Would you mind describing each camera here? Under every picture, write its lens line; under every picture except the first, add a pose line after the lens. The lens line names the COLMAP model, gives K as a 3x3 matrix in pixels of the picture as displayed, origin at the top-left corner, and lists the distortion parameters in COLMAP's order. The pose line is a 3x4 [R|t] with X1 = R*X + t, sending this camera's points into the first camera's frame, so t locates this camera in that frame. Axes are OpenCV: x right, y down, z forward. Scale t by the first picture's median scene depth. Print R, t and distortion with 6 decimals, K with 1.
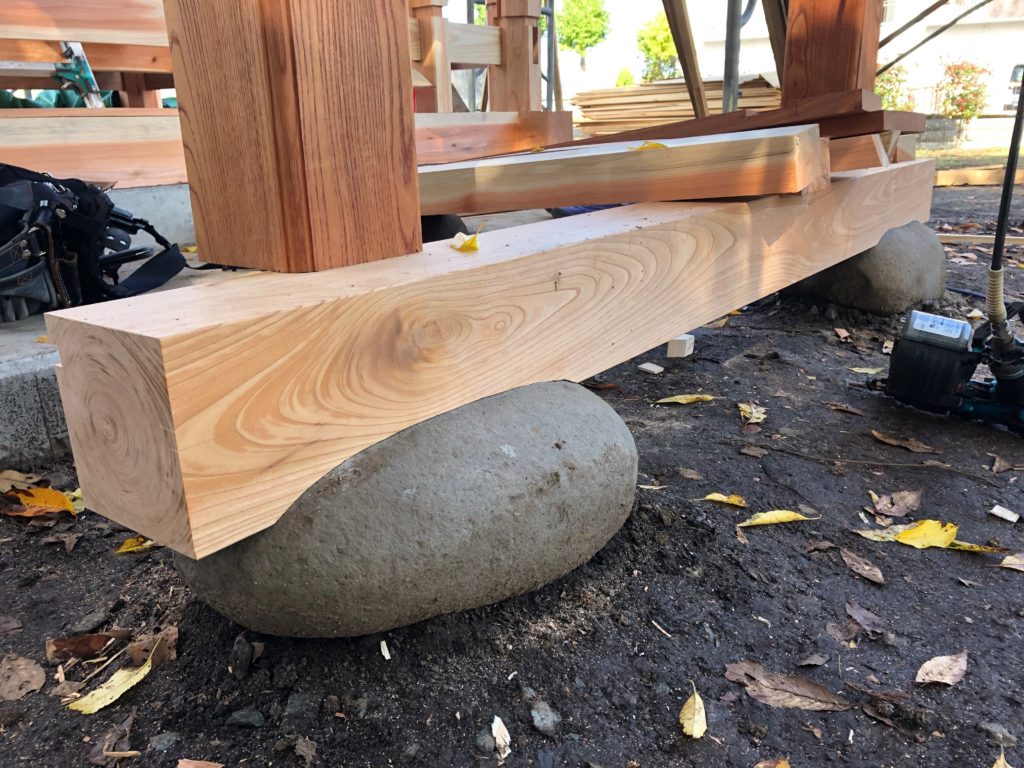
lens RADIAL K [[834.0, 0, 512.0], [0, 834.0, 384.0], [0, 0, 1]] dist [0.048277, 0.001070]
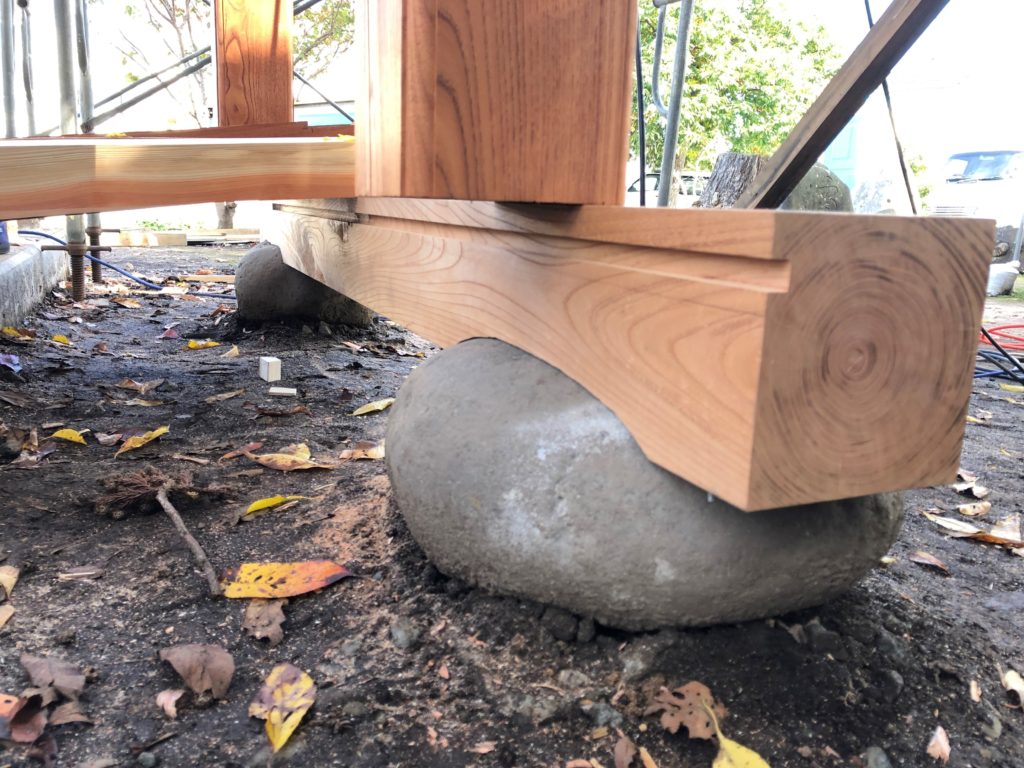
lens RADIAL K [[834.0, 0, 512.0], [0, 834.0, 384.0], [0, 0, 1]] dist [0.048277, 0.001070]
pose [[0.481013, -0.137998, 0.865785, -0.870732], [0.214261, 0.976093, 0.036541, -0.014437], [-0.850129, 0.167927, 0.499081, 0.606202]]
